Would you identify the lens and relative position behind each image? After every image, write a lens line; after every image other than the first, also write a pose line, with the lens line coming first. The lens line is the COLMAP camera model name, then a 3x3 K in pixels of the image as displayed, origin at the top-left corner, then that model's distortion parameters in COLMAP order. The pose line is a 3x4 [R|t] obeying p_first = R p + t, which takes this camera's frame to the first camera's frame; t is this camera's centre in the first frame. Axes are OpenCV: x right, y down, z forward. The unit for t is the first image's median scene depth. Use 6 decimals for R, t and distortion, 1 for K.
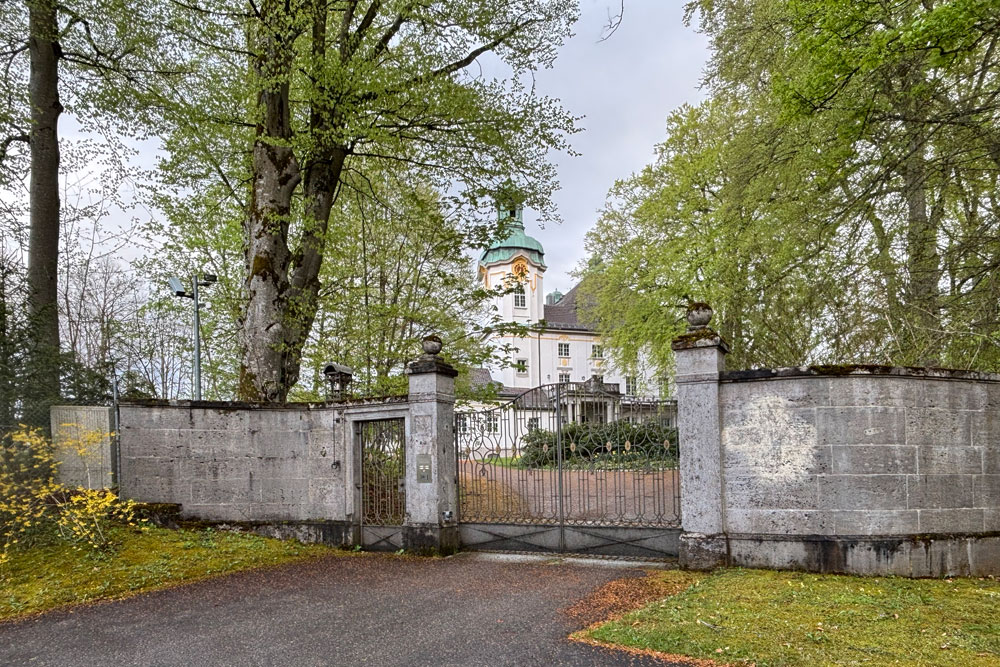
lens RADIAL K [[1439.5, 0, 500.0], [0, 1439.5, 333.5], [0, 0, 1]] dist [0.239303, -1.284635]
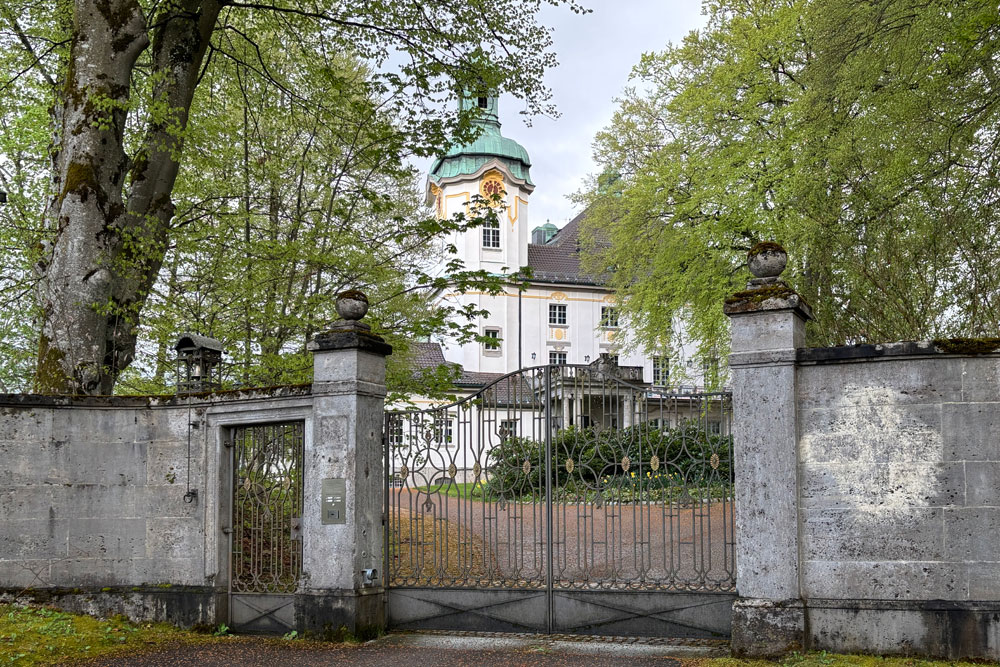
lens RADIAL K [[1439.5, 0, 500.0], [0, 1439.5, 333.5], [0, 0, 1]] dist [0.239303, -1.284635]
pose [[0.999815, 0.011539, -0.015411, 0.028451], [-0.010748, 0.998671, 0.050409, -0.012509], [0.015973, -0.050234, 0.998610, 0.354366]]
